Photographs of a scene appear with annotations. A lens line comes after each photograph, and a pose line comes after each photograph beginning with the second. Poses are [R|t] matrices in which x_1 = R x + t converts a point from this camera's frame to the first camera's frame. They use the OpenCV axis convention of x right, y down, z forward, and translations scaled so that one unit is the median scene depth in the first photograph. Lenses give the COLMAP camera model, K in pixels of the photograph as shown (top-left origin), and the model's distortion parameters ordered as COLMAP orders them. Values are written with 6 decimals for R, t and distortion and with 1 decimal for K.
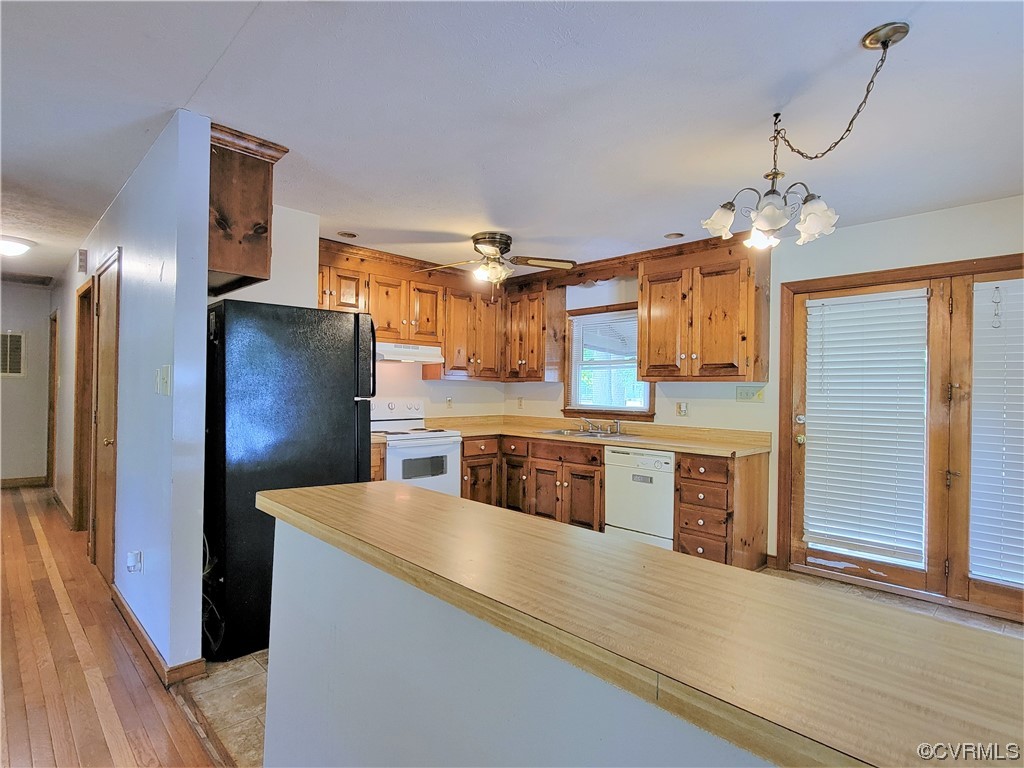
lens RADIAL K [[534.7, 0, 513.1], [0, 534.7, 390.6], [0, 0, 1]] dist [0.002572, -0.002458]
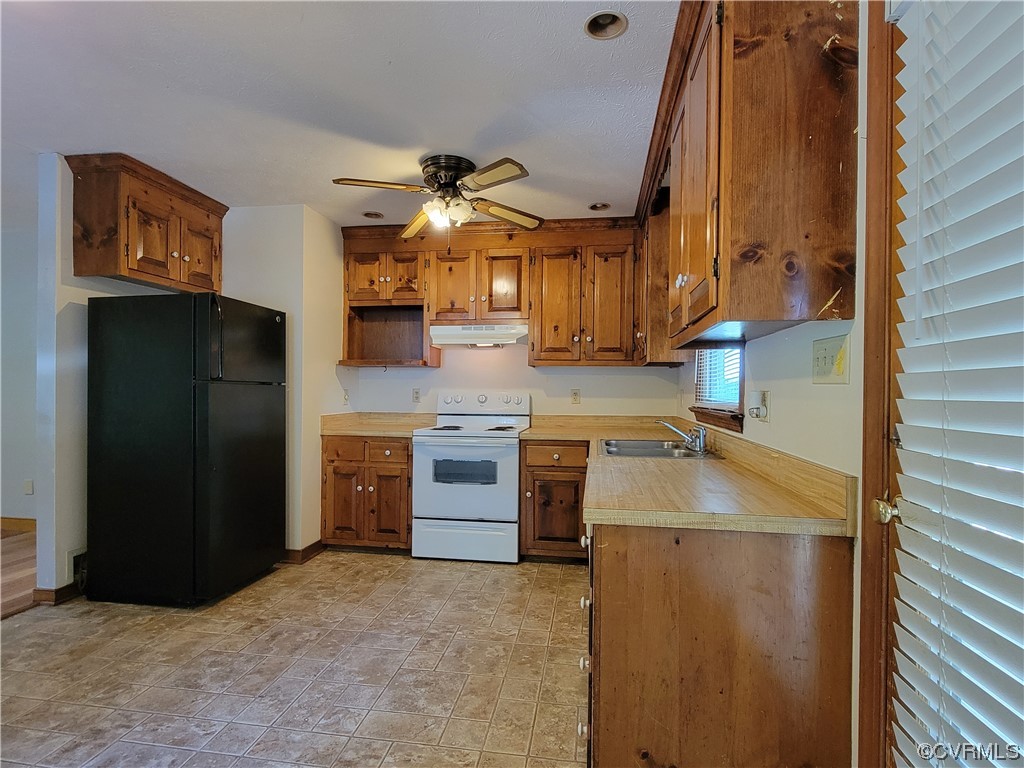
lens RADIAL K [[534.7, 0, 513.1], [0, 534.7, 390.6], [0, 0, 1]] dist [0.002572, -0.002458]
pose [[0.597164, -0.008095, -0.802079, 0.582023], [-0.000450, 0.999946, -0.010427, 0.029083], [0.802119, 0.006588, 0.597127, 0.616263]]
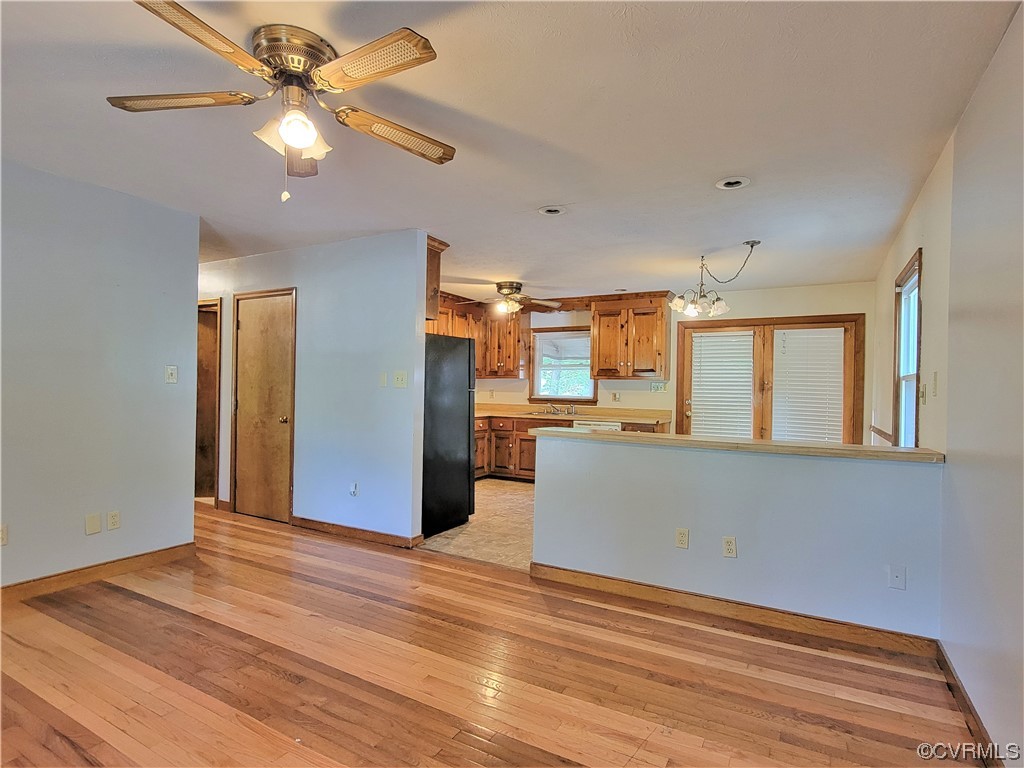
lens RADIAL K [[534.7, 0, 513.1], [0, 534.7, 390.6], [0, 0, 1]] dist [0.002572, -0.002458]
pose [[0.960506, -0.001337, 0.278255, -0.436942], [-0.001802, 0.999938, 0.011024, -0.000714], [-0.278253, -0.011090, 0.960444, -0.446624]]
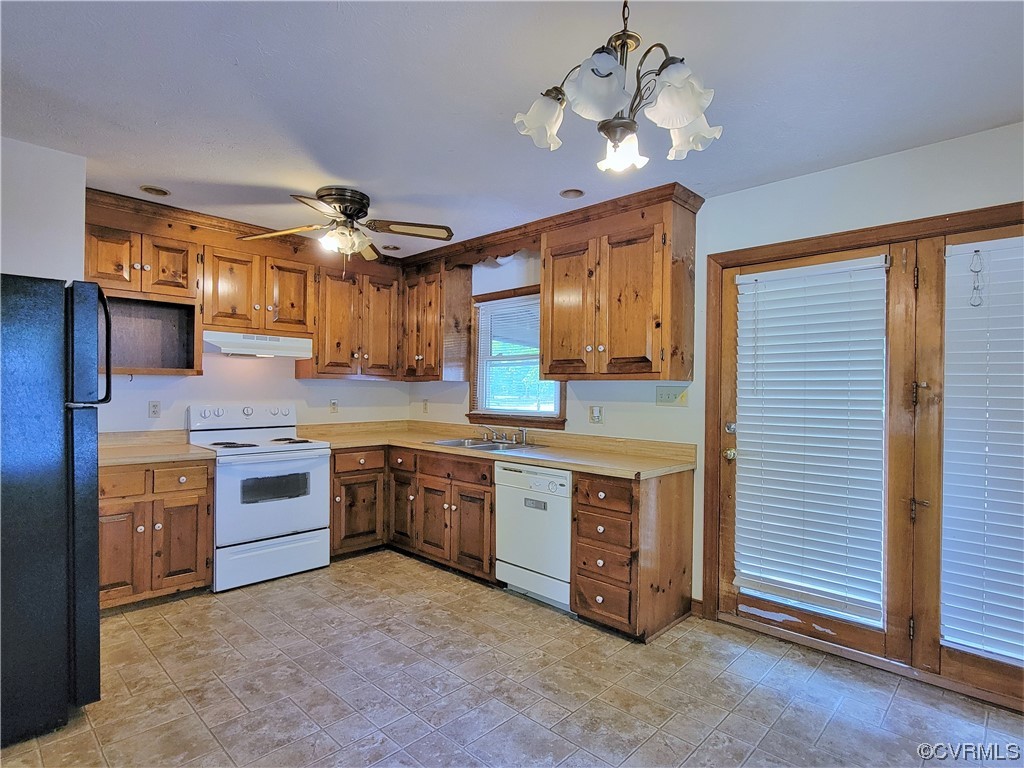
lens RADIAL K [[534.7, 0, 513.1], [0, 534.7, 390.6], [0, 0, 1]] dist [0.002572, -0.002458]
pose [[0.999633, -0.001846, 0.027027, 0.181132], [0.001835, 0.999998, 0.000442, -0.002192], [-0.027027, -0.000392, 0.999635, 0.206707]]
